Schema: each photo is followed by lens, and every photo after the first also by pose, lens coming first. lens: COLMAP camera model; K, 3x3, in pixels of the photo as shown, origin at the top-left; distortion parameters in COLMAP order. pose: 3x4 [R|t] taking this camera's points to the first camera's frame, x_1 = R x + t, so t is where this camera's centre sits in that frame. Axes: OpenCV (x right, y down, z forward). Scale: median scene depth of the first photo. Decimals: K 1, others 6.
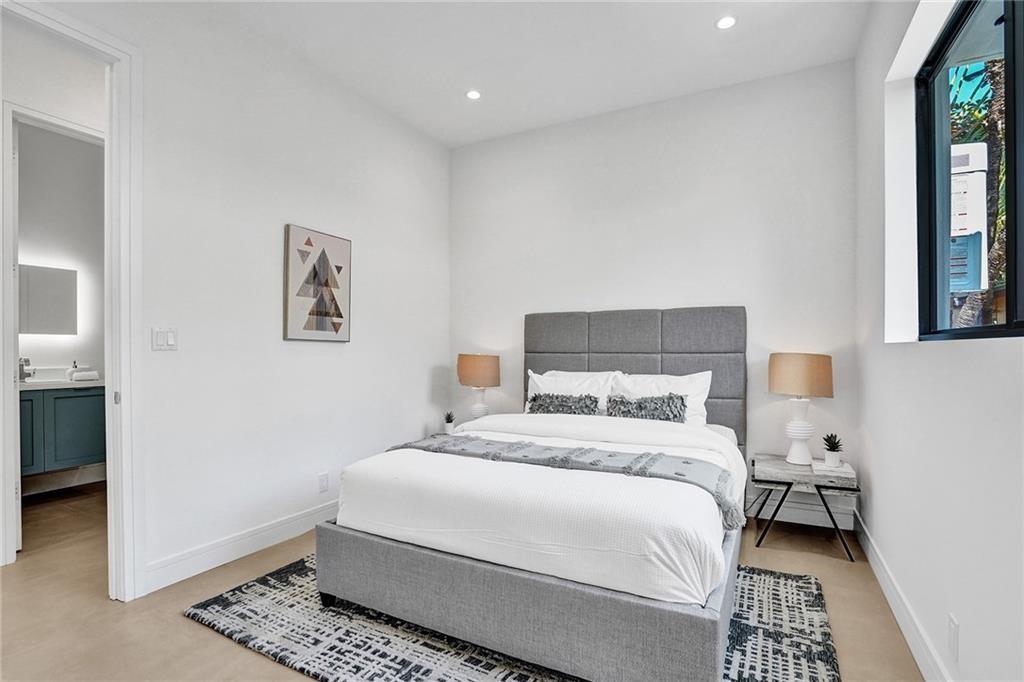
lens RADIAL K [[488.1, 0, 517.3], [0, 488.1, 349.2], [0, 0, 1]] dist [-0.057934, 0.027283]
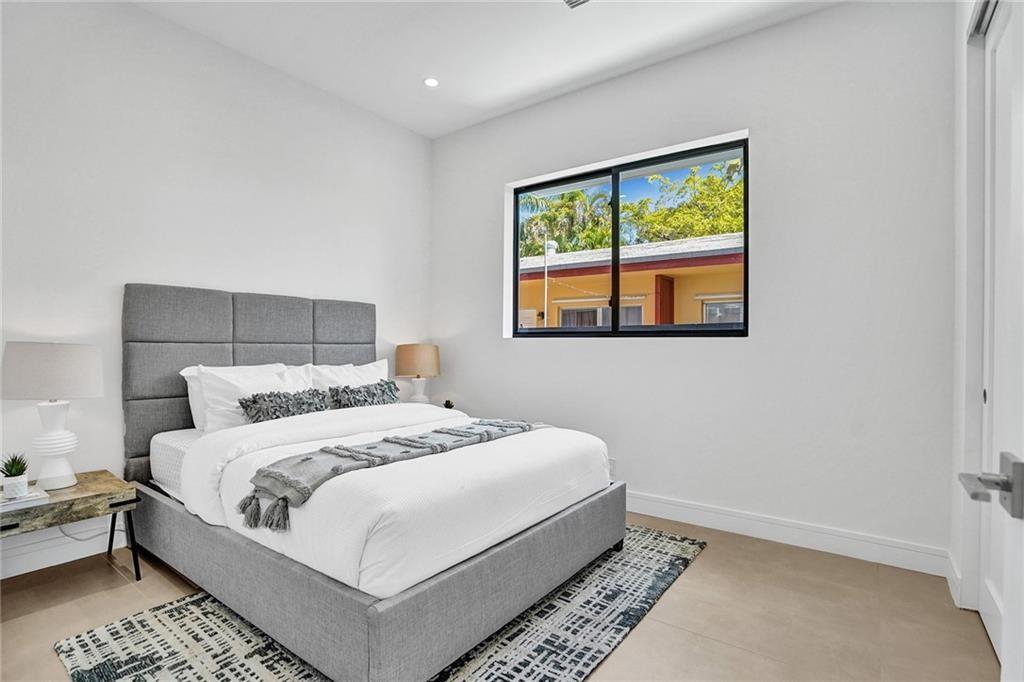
lens RADIAL K [[488.1, 0, 517.3], [0, 488.1, 349.2], [0, 0, 1]] dist [-0.057934, 0.027283]
pose [[0.155971, -0.002262, 0.987759, -0.692474], [-0.007850, 0.999963, 0.003530, 0.014686], [-0.987730, -0.008304, 0.155947, 0.503672]]
